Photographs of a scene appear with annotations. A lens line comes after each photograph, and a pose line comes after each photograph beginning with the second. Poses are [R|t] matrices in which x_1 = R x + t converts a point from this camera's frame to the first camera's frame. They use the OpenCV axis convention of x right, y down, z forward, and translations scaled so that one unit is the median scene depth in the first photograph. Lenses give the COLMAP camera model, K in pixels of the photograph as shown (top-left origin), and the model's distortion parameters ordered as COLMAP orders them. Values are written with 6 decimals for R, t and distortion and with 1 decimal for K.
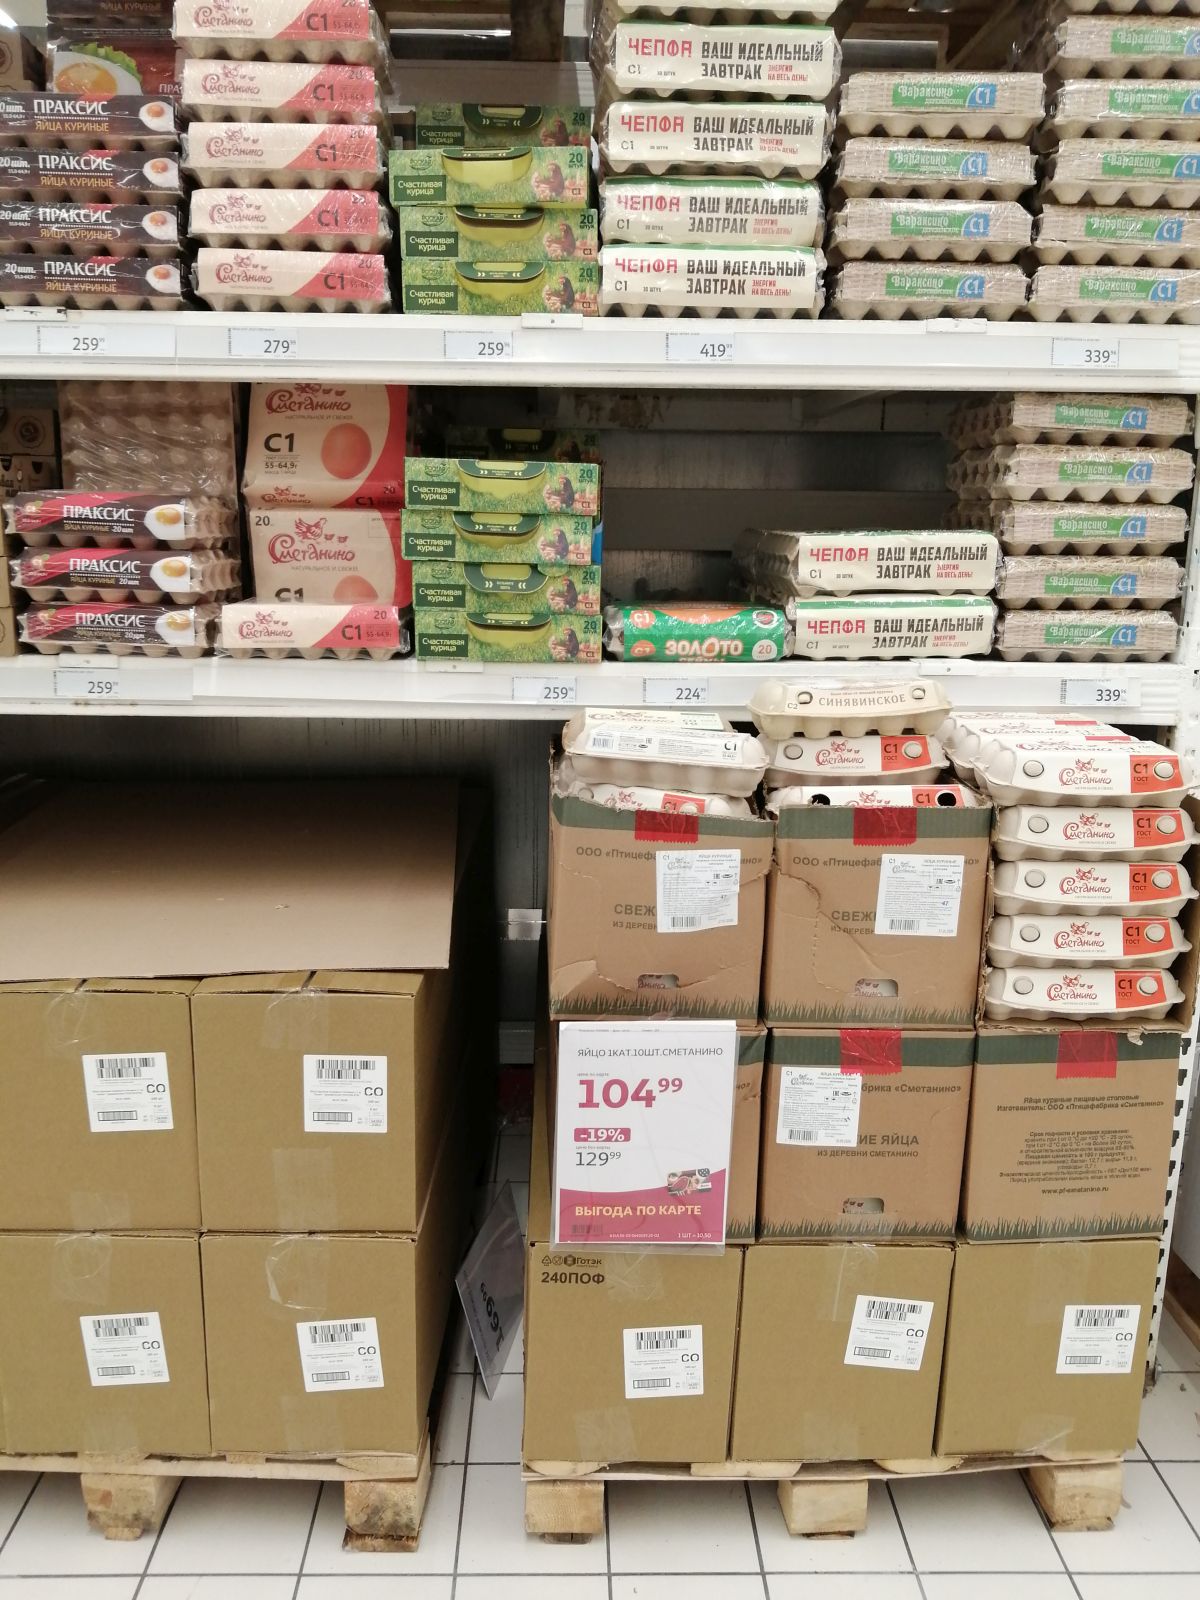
lens RADIAL K [[1286.5, 0, 615.6], [0, 1286.5, 801.0], [0, 0, 1]] dist [0.011650, -0.030208]
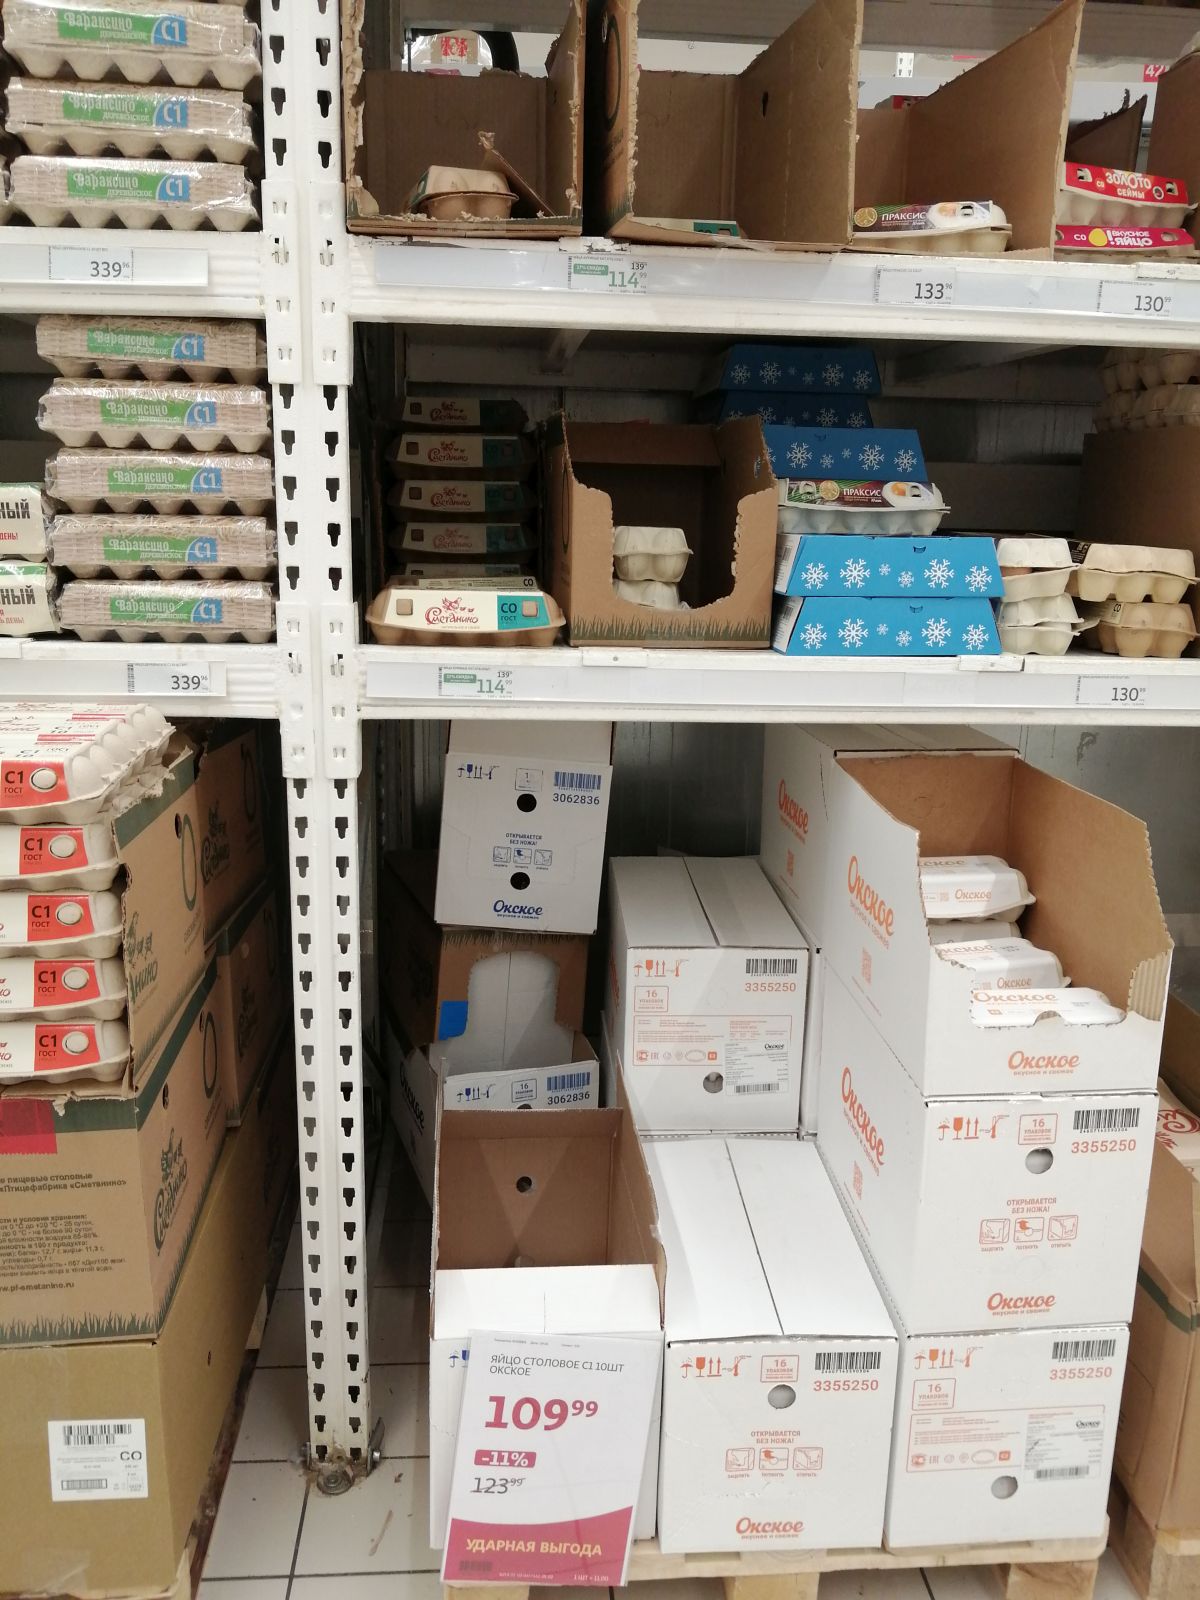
lens RADIAL K [[1286.5, 0, 598.4], [0, 1286.5, 805.6], [0, 0, 1]] dist [0.011650, -0.030208]
pose [[0.998676, -0.004486, 0.051237, 0.671367], [0.003392, 0.999765, 0.021420, -0.021301], [-0.051321, -0.021217, 0.998457, 0.166510]]
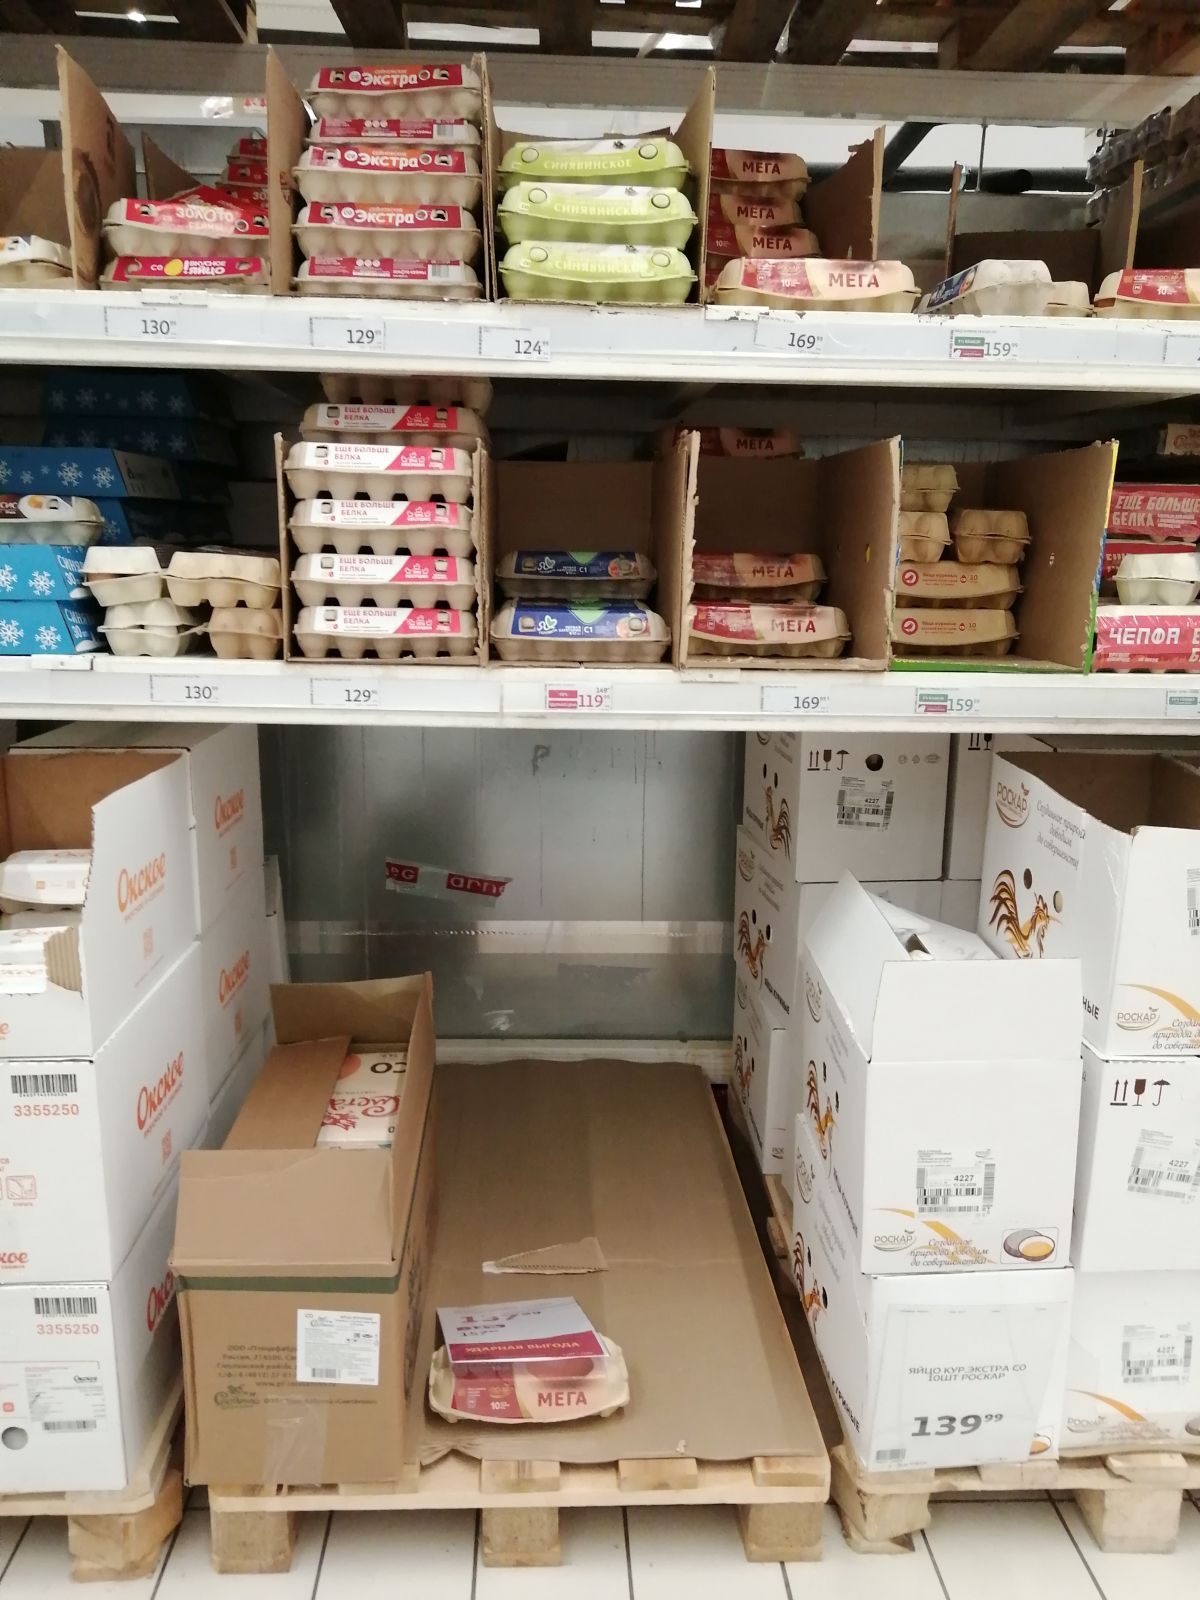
lens RADIAL K [[1286.5, 0, 609.2], [0, 1286.5, 810.2], [0, 0, 1]] dist [0.011650, -0.030208]
pose [[0.999524, 0.001431, 0.030817, 1.389978], [-0.001318, 0.999992, -0.003664, 0.013620], [-0.030822, 0.003621, 0.999518, 0.077900]]
